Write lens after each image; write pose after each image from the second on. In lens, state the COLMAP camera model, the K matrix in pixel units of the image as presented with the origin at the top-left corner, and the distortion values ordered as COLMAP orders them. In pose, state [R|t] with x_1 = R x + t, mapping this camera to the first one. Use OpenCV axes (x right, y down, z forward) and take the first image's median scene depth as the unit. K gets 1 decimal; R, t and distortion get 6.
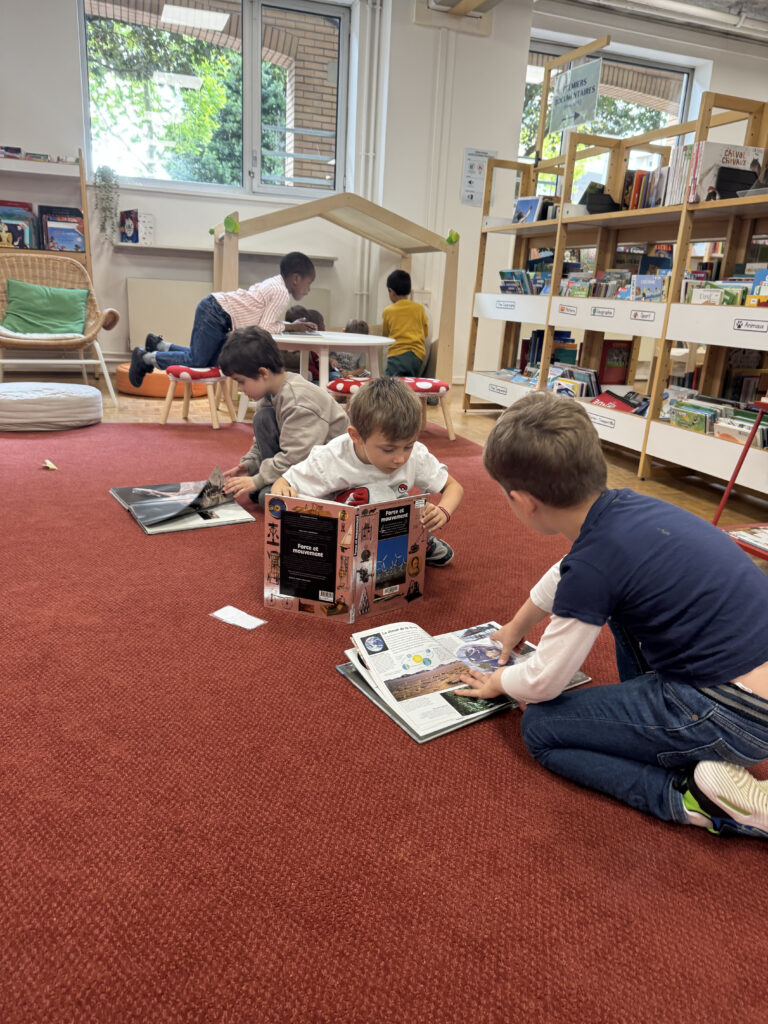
lens RADIAL K [[729.8, 0, 382.0], [0, 729.8, 511.1], [0, 0, 1]] dist [0.000791, -0.003698]
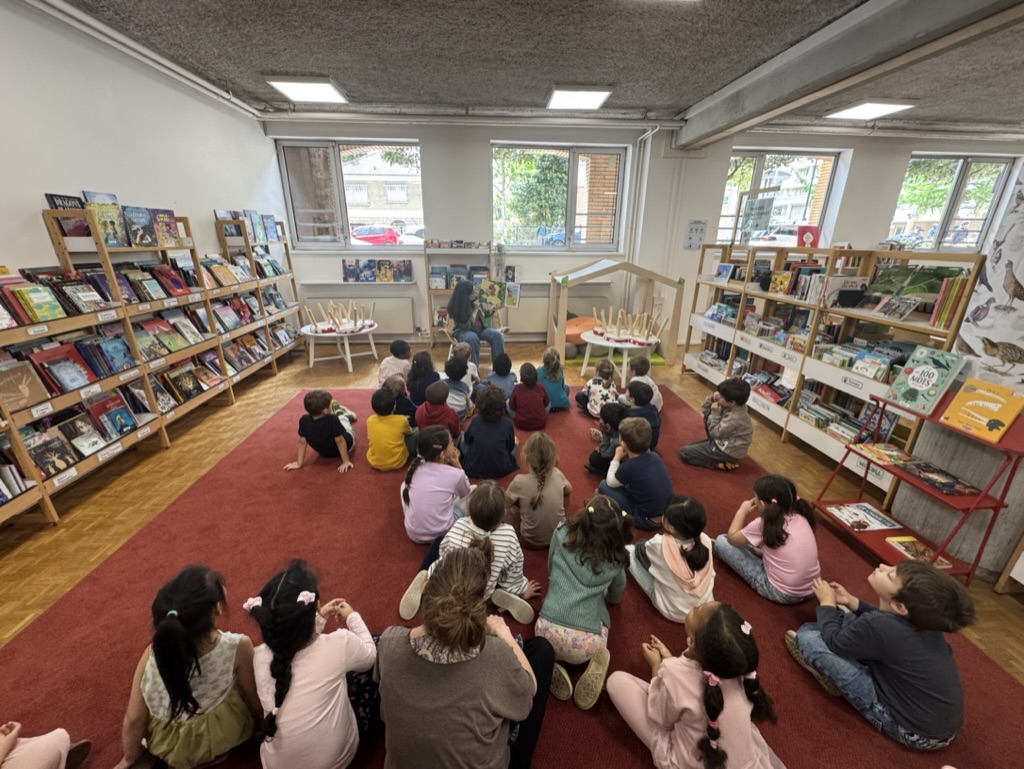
lens RADIAL K [[409.4, 0, 512.7], [0, 409.4, 386.5], [0, 0, 1]] dist [-0.000263, -0.000052]
pose [[0.967065, 0.039779, -0.251401, -0.046157], [-0.026017, 0.997987, 0.057831, -0.167533], [0.253195, -0.049386, 0.966154, -0.146927]]
